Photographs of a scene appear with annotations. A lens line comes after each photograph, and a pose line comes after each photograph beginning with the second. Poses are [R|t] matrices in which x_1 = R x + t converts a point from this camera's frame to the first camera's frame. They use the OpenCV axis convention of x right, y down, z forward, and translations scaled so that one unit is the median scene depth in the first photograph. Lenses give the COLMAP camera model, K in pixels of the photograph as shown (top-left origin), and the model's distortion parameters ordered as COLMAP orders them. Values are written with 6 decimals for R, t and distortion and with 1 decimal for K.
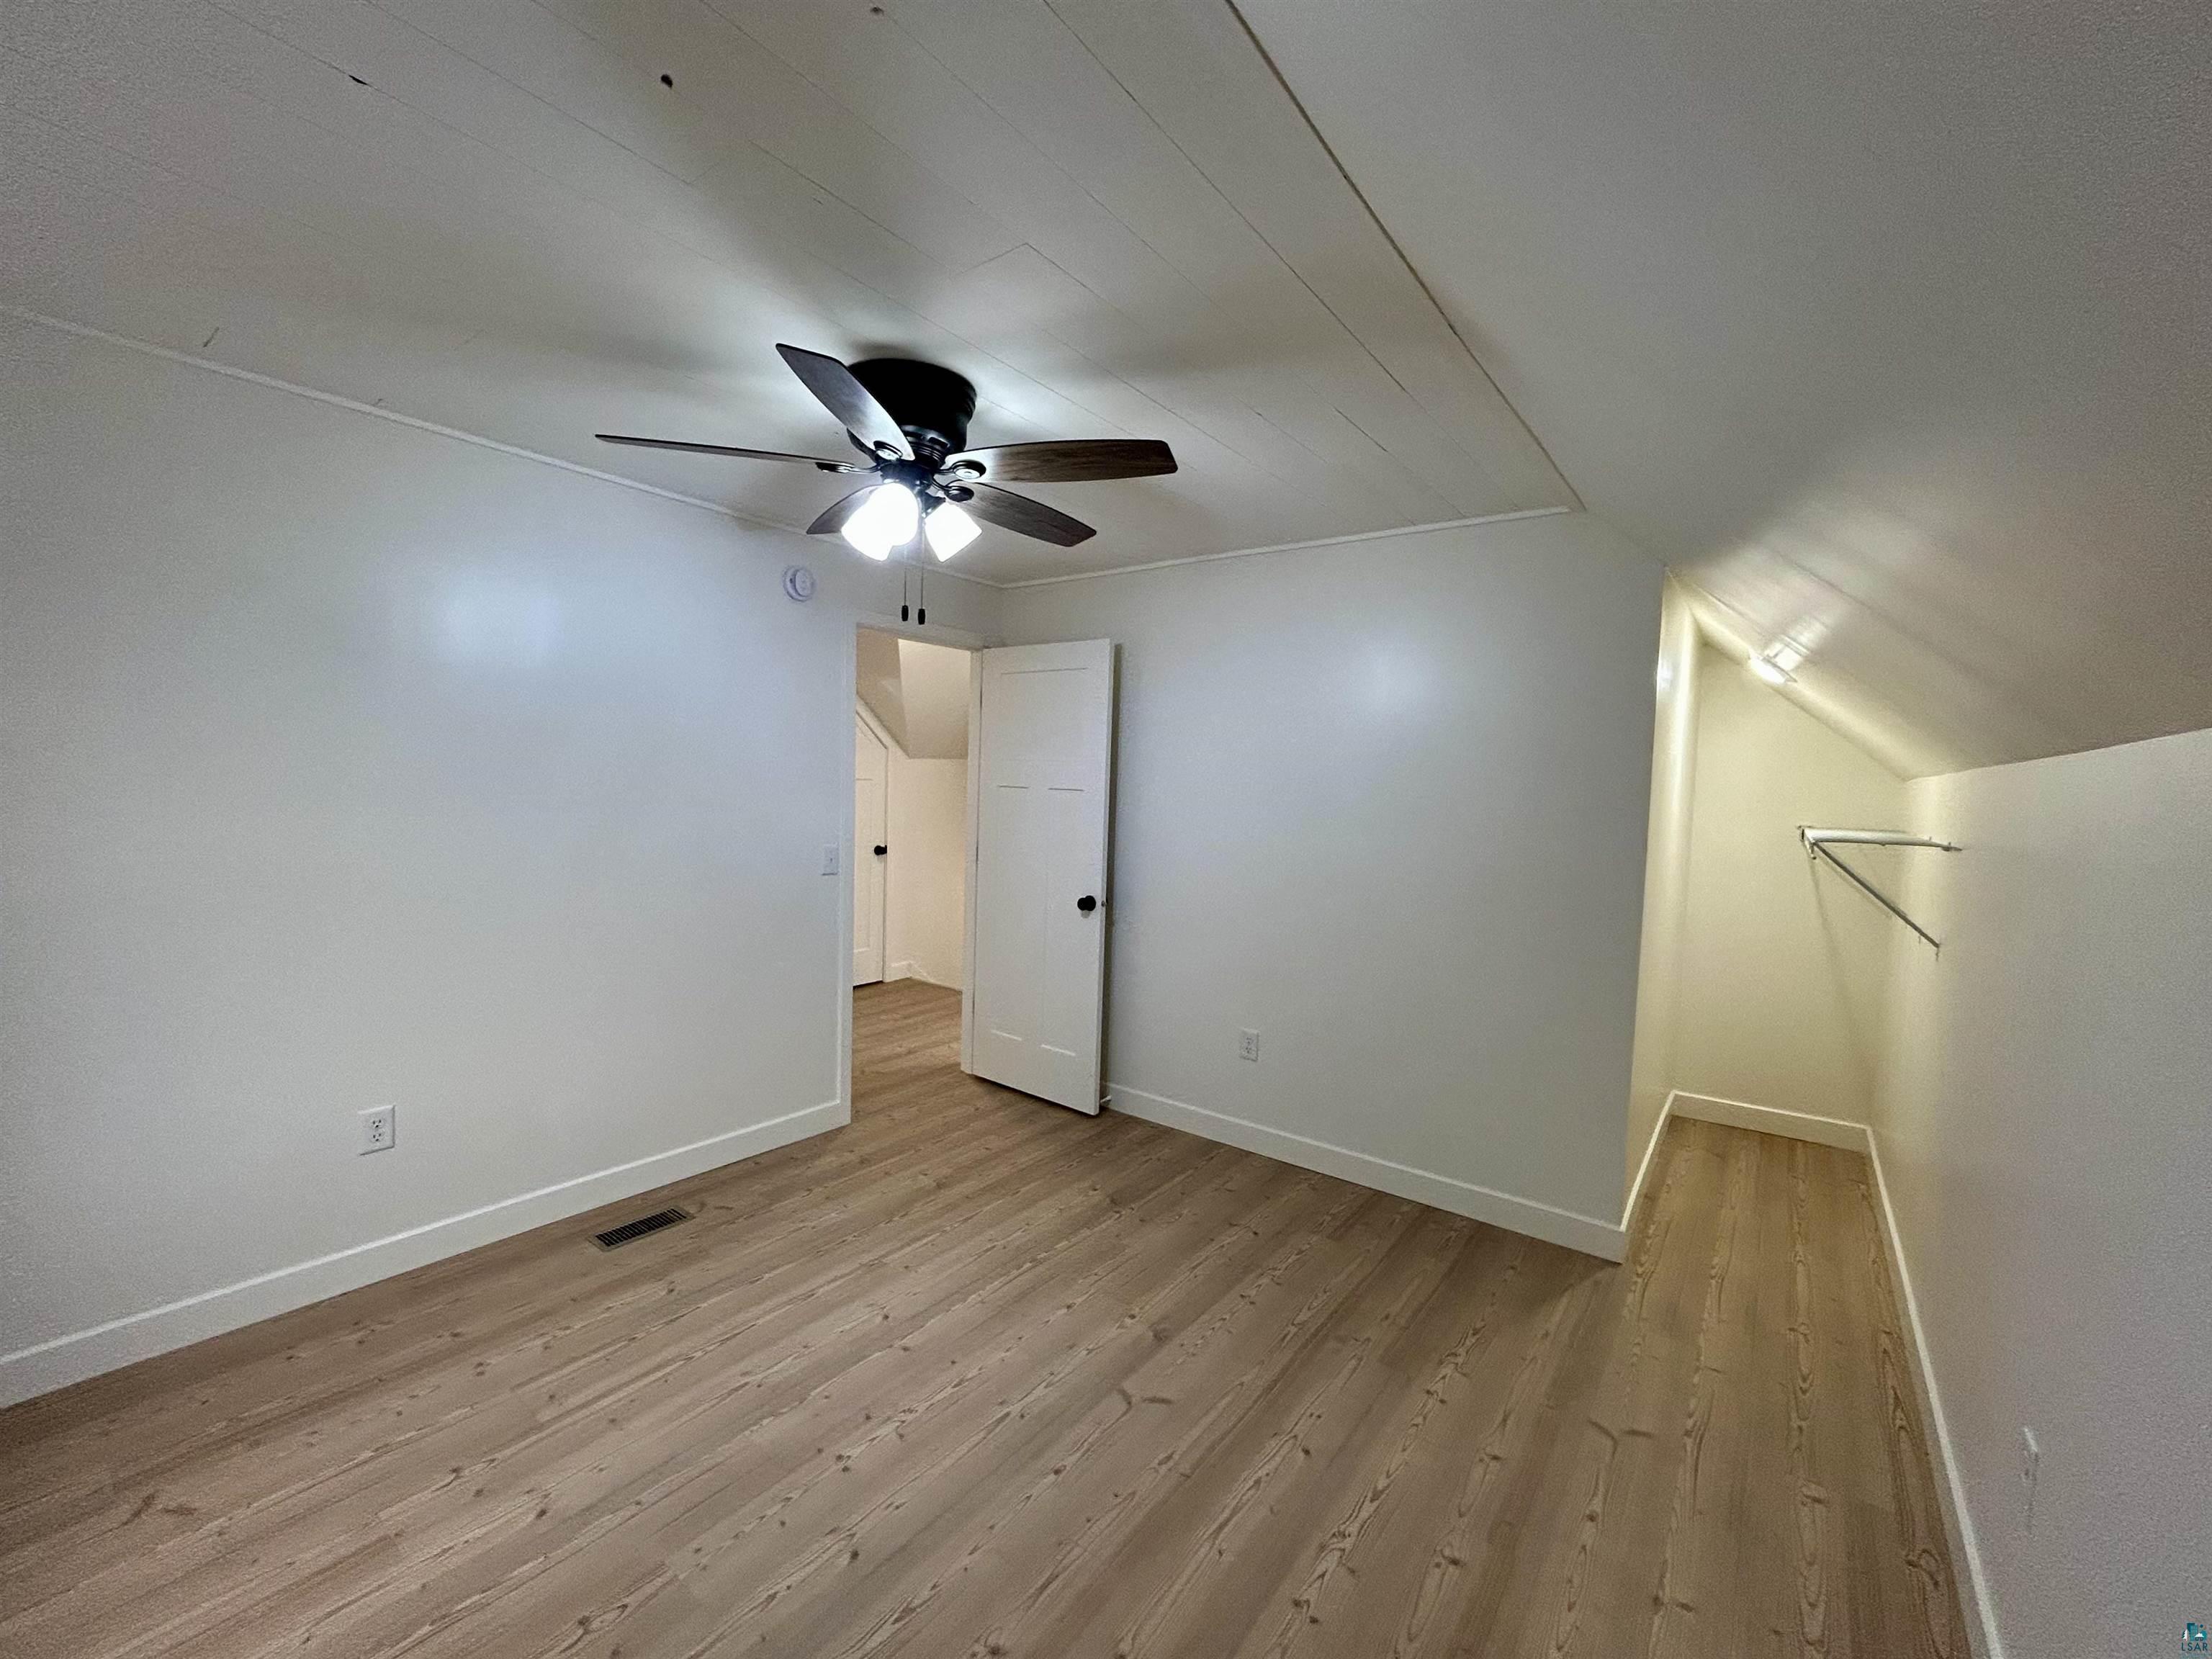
lens RADIAL K [[904.4, 0, 1096.7], [0, 904.4, 827.8], [0, 0, 1]] dist [-0.001081, -0.000136]
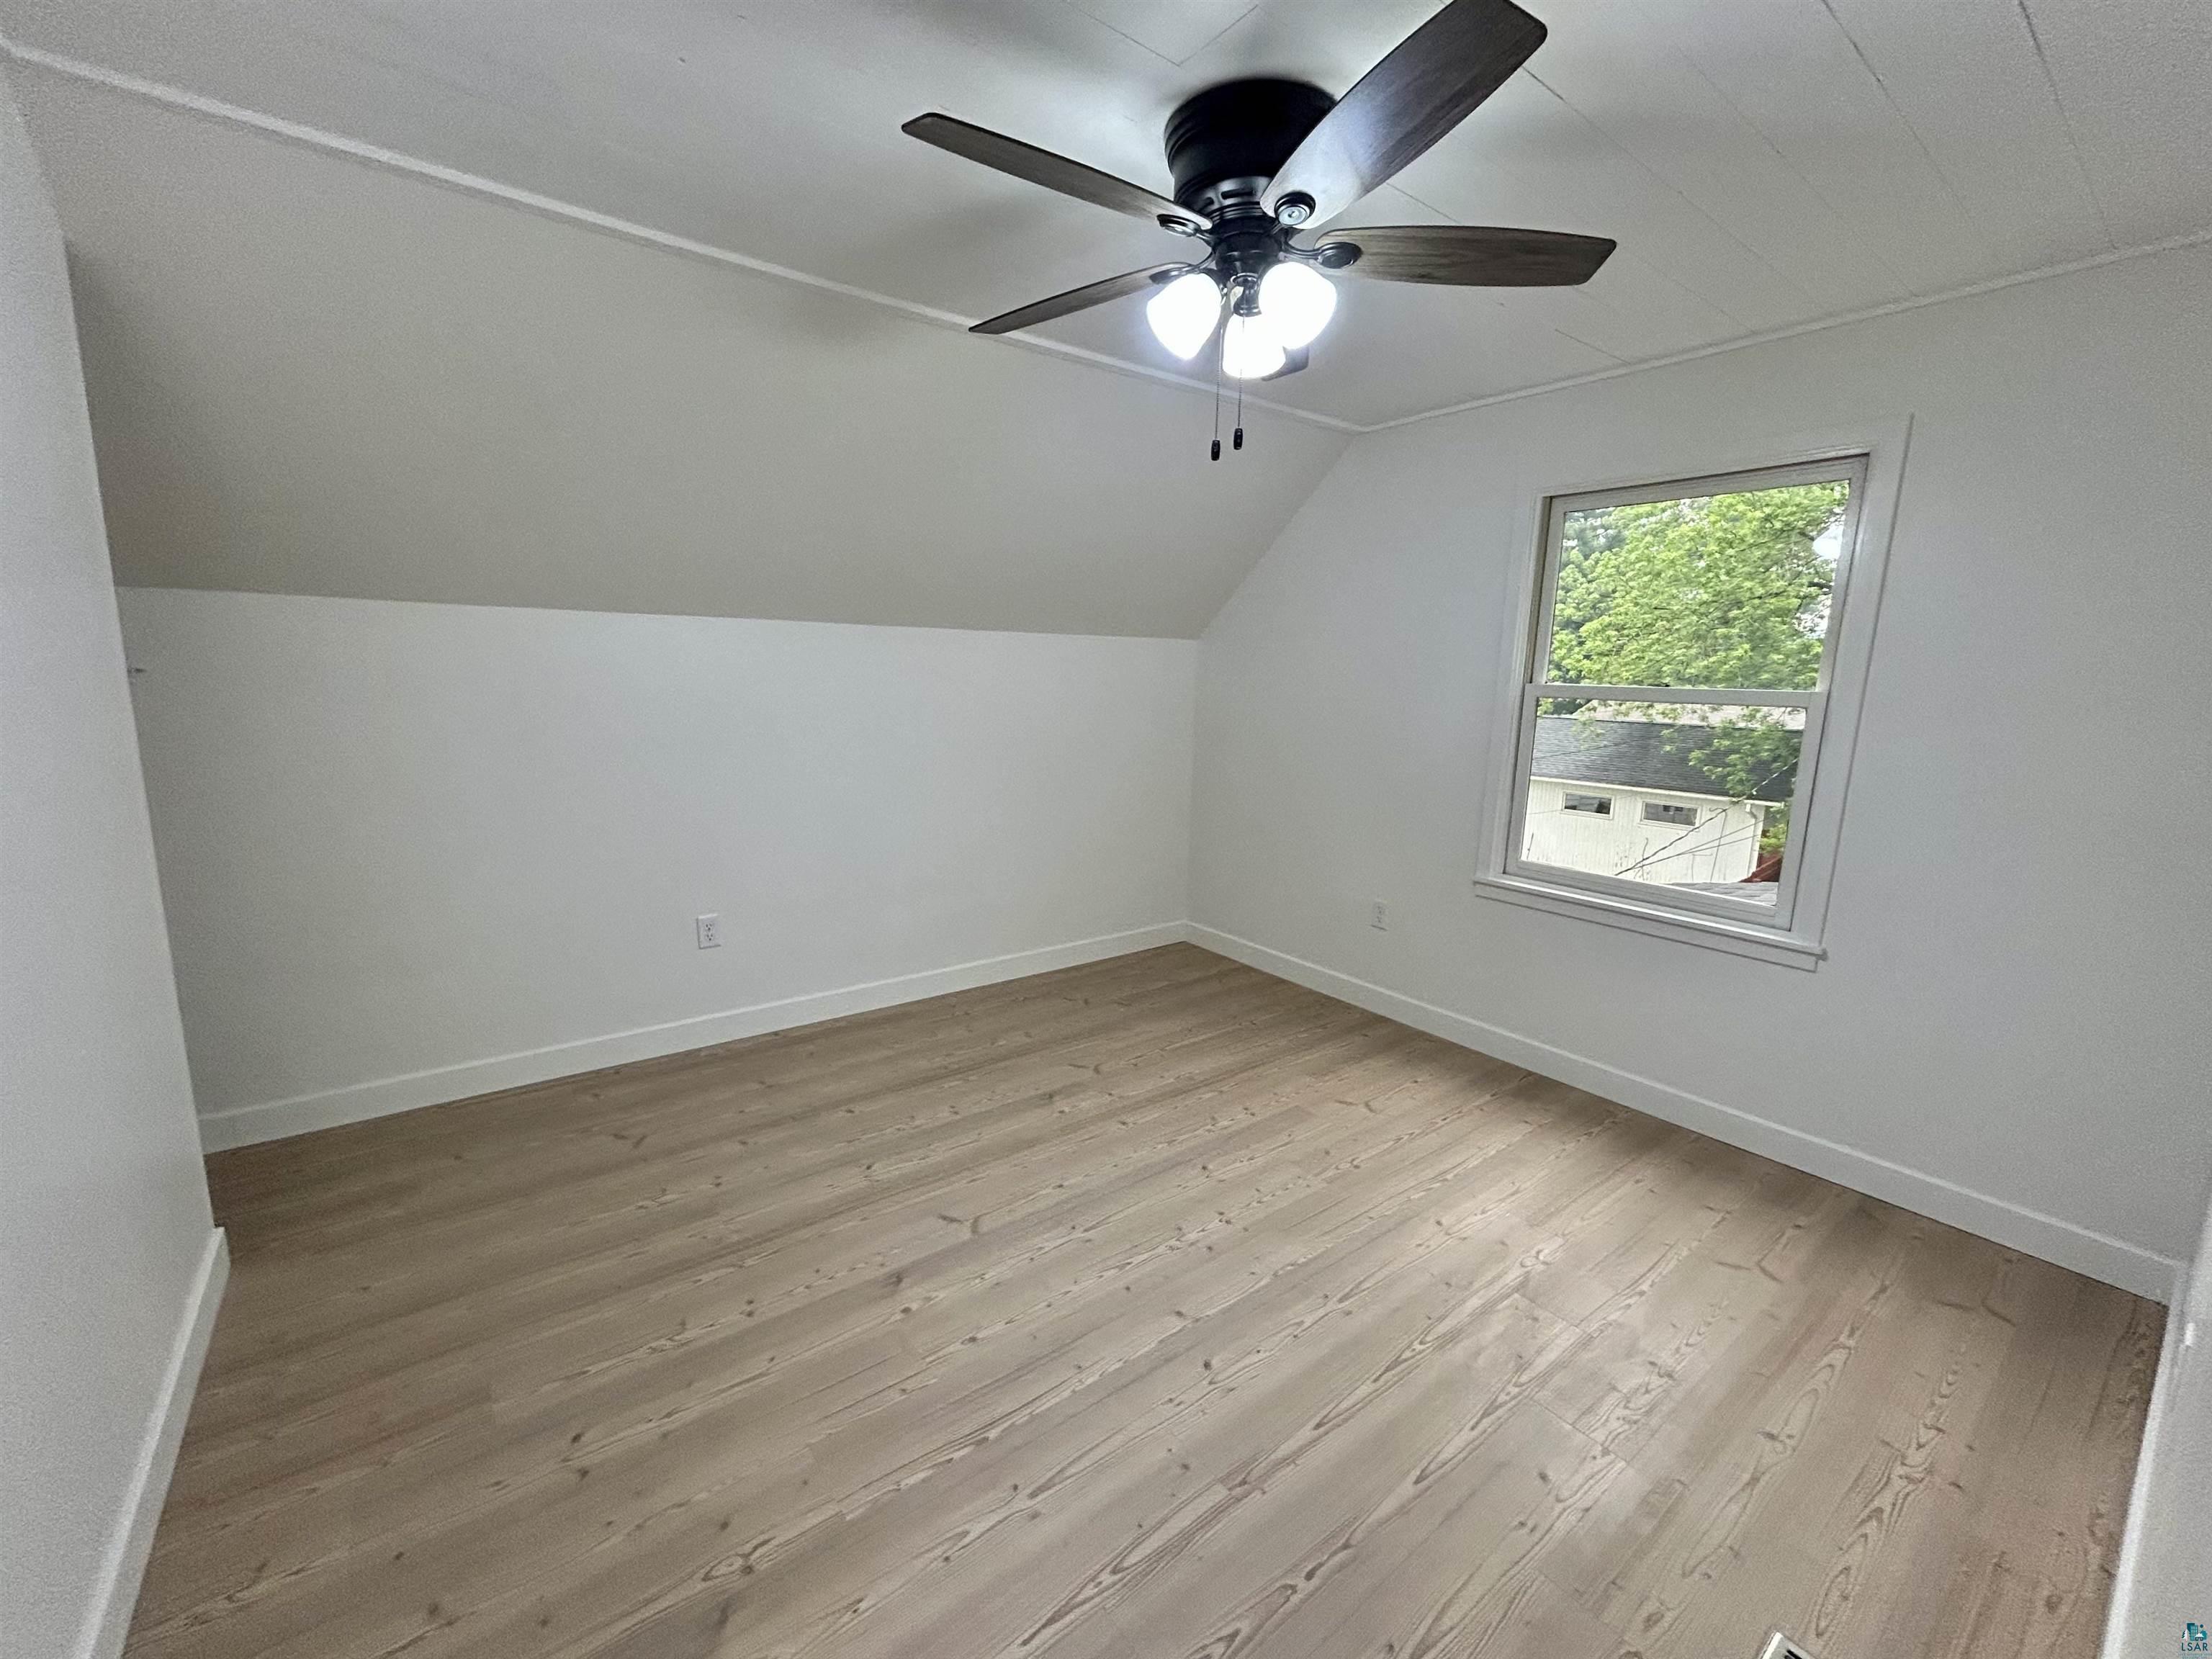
lens RADIAL K [[888.0, 0, 1102.5], [0, 888.0, 822.6], [0, 0, 1]] dist [-0.000318, -0.000029]
pose [[-0.965431, -0.096884, 0.241984, -0.299543], [-0.039757, 0.972228, 0.230636, -0.081490], [-0.257609, 0.213042, -0.942471, 1.718597]]
